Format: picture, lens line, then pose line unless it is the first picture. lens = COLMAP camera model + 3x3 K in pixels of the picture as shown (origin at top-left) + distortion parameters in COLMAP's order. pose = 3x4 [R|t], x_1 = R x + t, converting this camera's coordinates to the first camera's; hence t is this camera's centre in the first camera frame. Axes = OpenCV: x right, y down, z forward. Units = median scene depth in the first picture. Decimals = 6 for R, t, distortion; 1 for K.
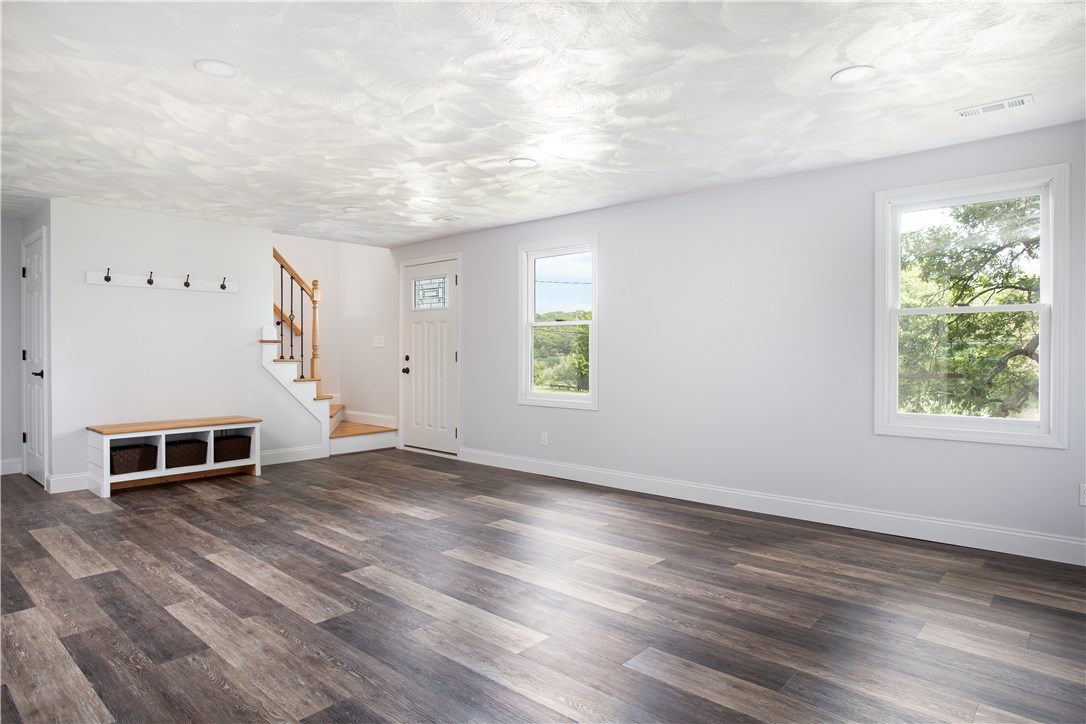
lens RADIAL K [[642.3, 0, 541.2], [0, 642.3, 360.0], [0, 0, 1]] dist [-0.001897, 0.007487]
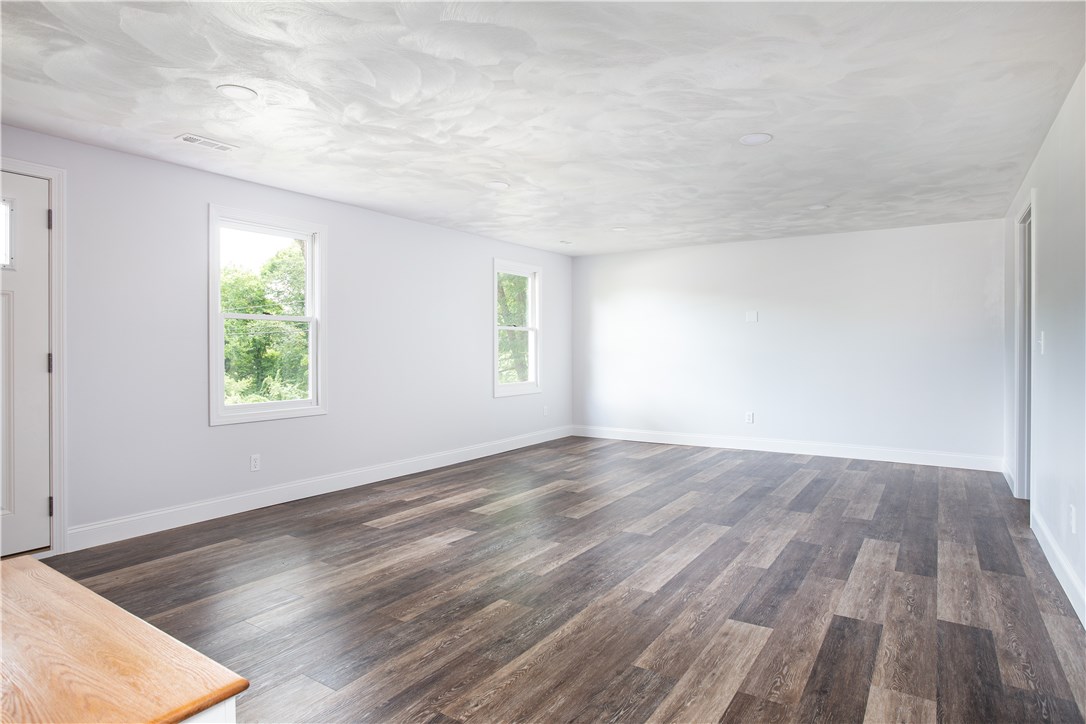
lens RADIAL K [[615.8, 0, 541.3], [0, 615.8, 356.2], [0, 0, 1]] dist [-0.007034, -0.001305]
pose [[-0.182427, -0.014293, 0.983116, -1.328829], [0.006440, 0.999856, 0.015731, -0.027746], [-0.983198, 0.009201, -0.182308, 1.317658]]
